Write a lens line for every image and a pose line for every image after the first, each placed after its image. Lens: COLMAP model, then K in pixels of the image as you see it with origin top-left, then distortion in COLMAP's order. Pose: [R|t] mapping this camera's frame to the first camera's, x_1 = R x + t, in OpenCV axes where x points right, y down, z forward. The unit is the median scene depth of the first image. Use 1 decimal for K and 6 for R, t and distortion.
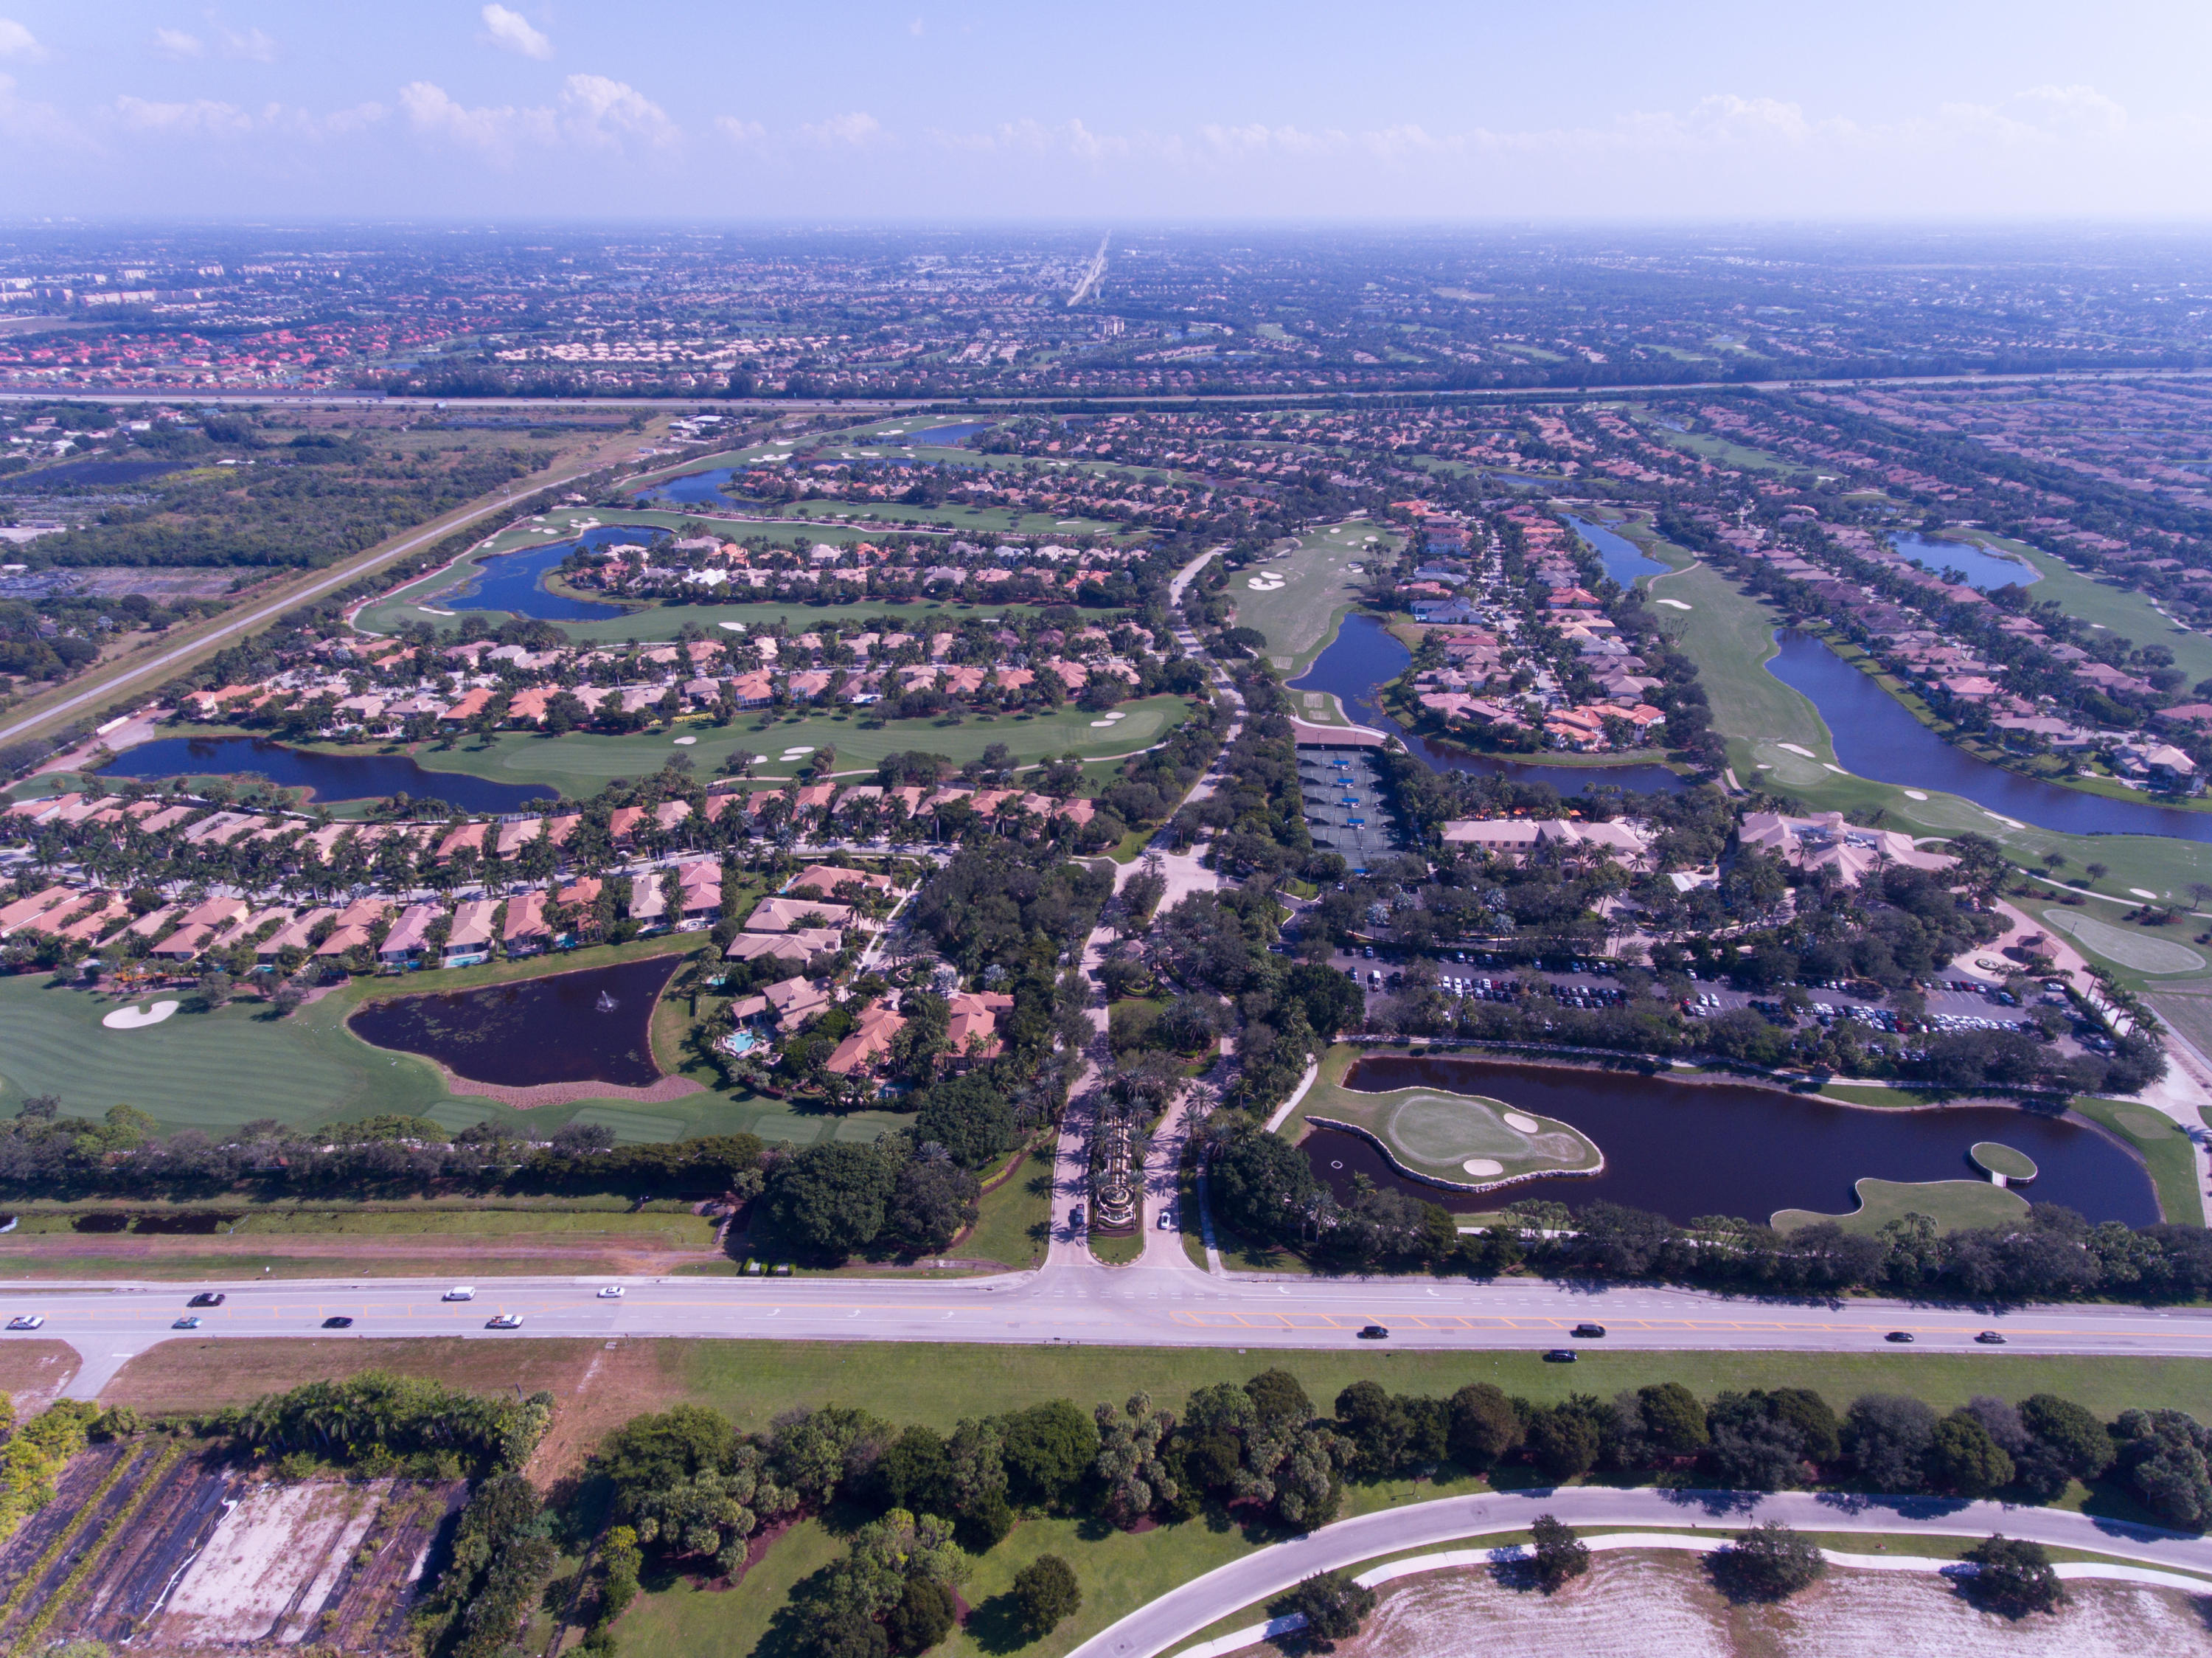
lens RADIAL K [[1294.4, 0, 1099.6], [0, 1294.4, 840.0], [0, 0, 1]] dist [0.020060, -0.000953]
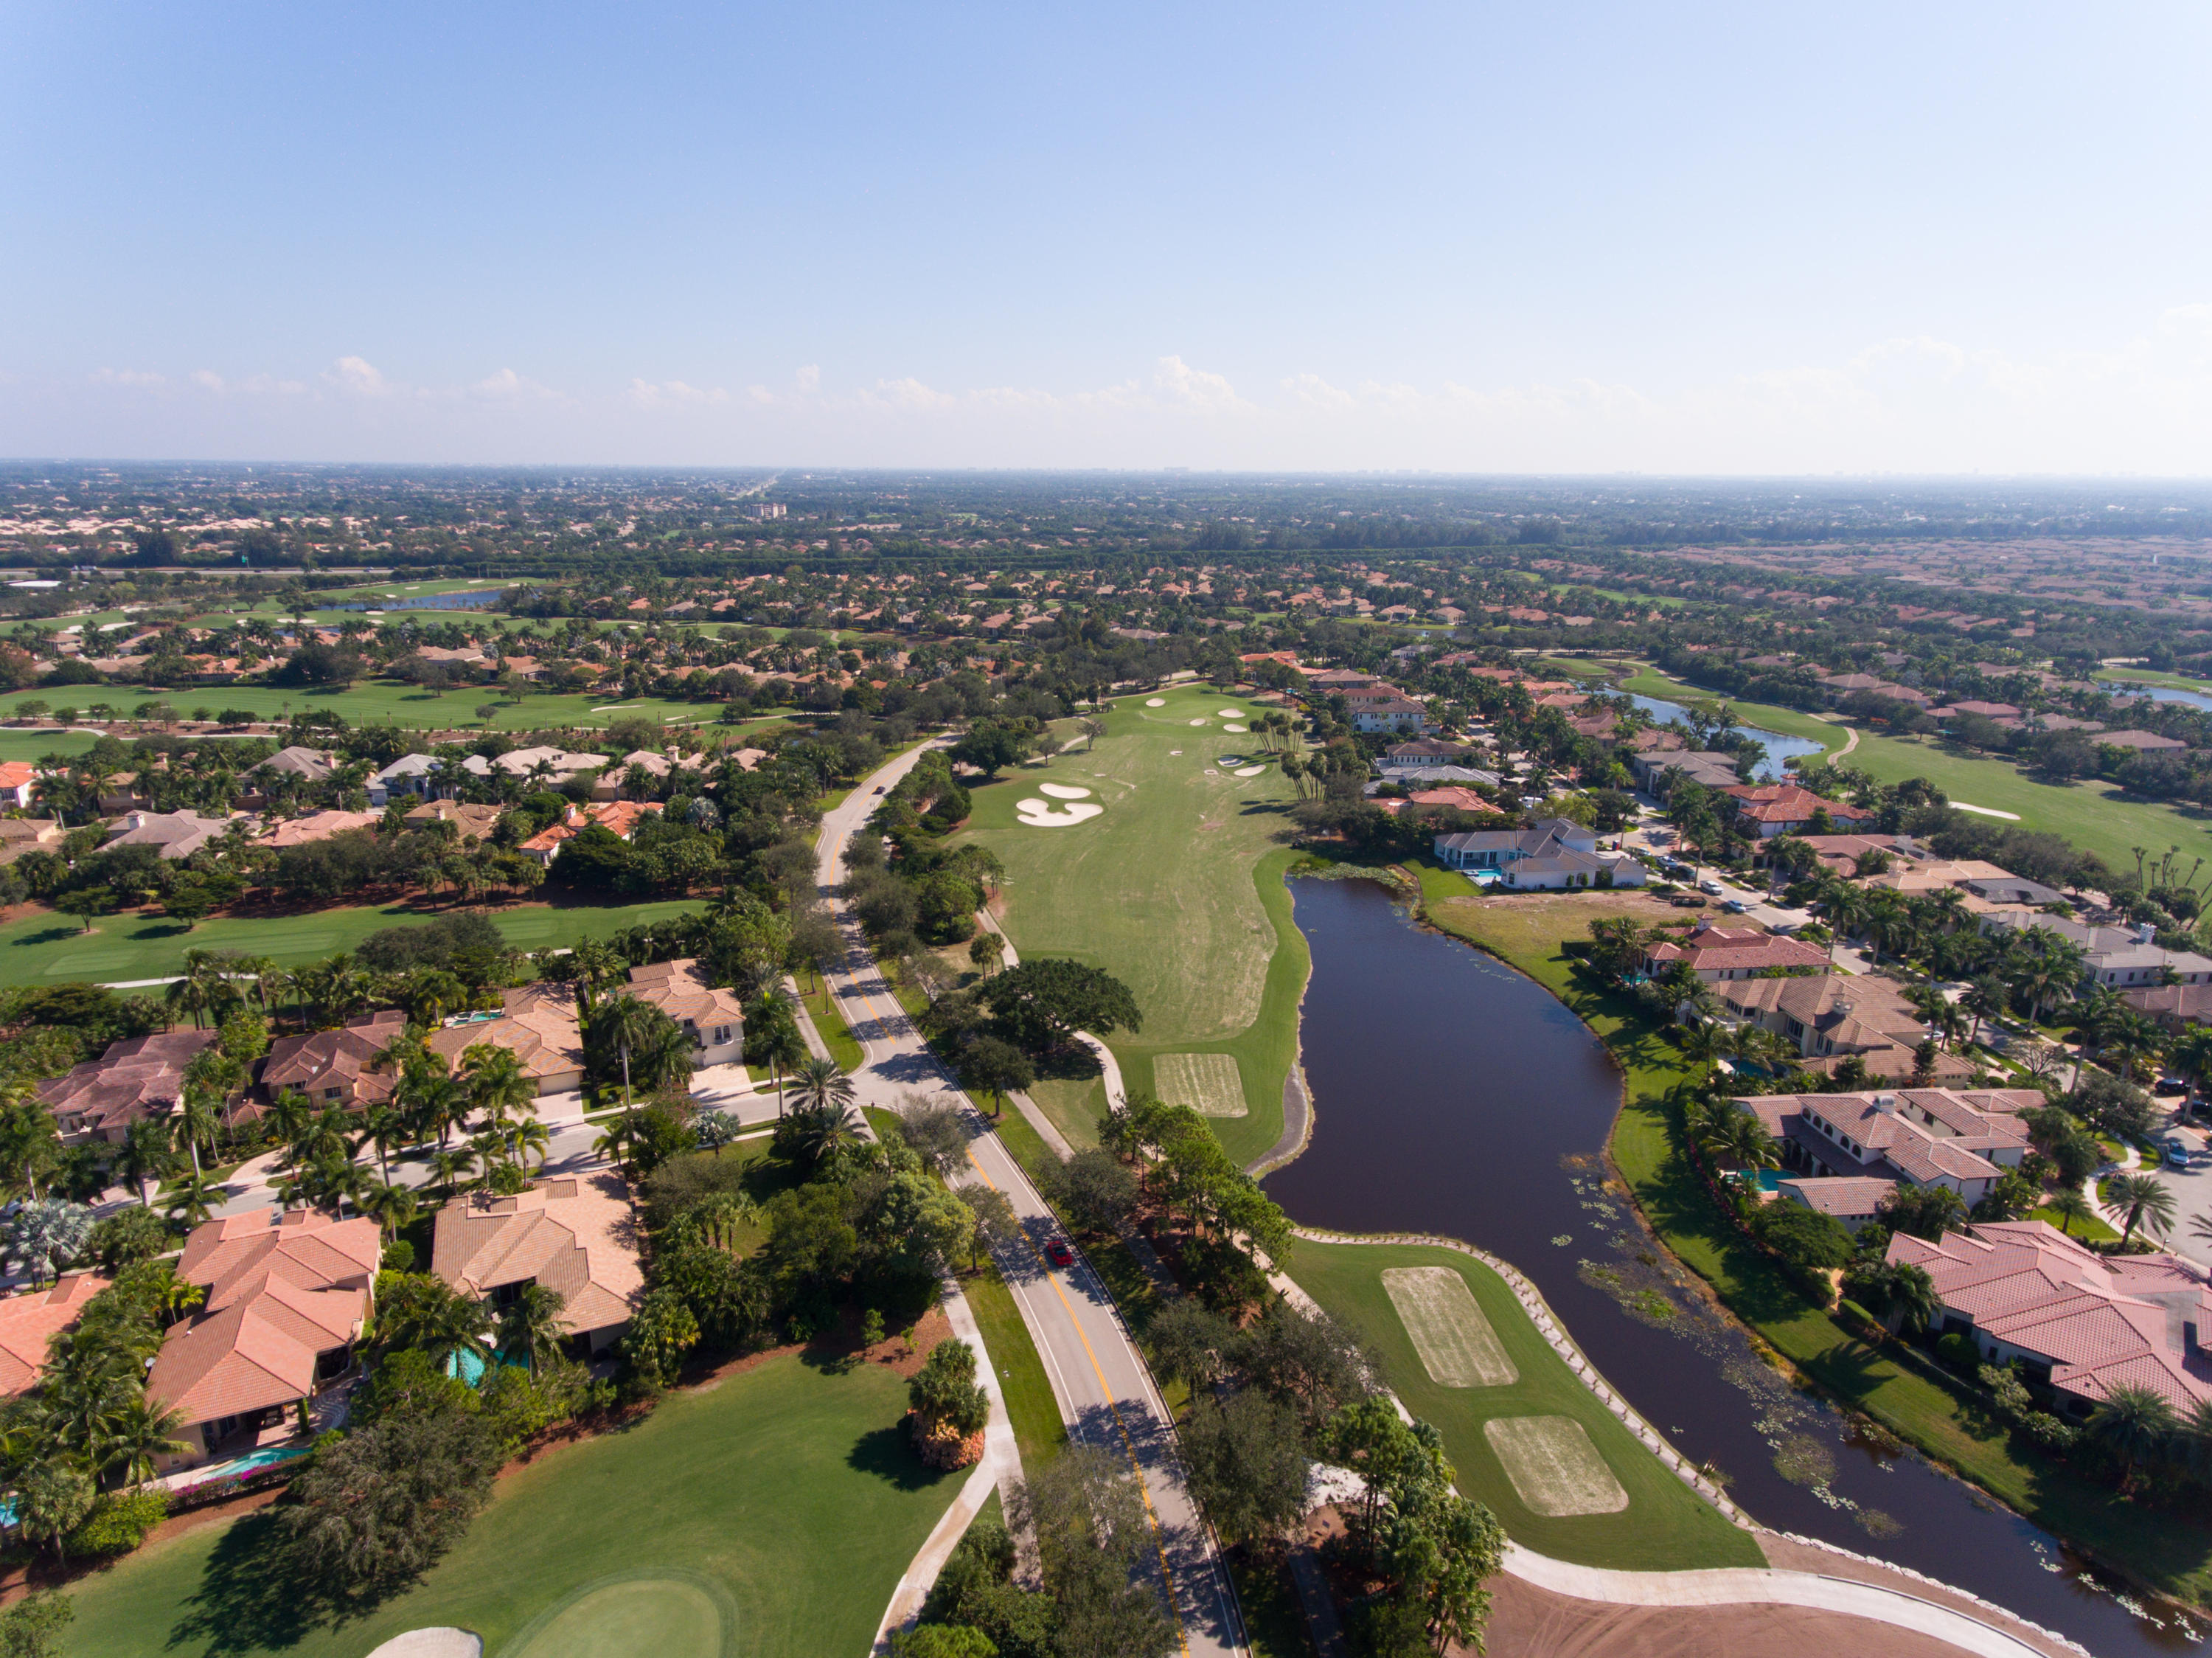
lens RADIAL K [[1294.4, 0, 1099.6], [0, 1294.4, 840.0], [0, 0, 1]] dist [0.020060, -0.000953]
pose [[0.972998, -0.058195, 0.223356, 0.048789], [0.095125, 0.982794, -0.158328, -0.123234], [-0.210299, 0.175300, 0.961792, 0.607499]]
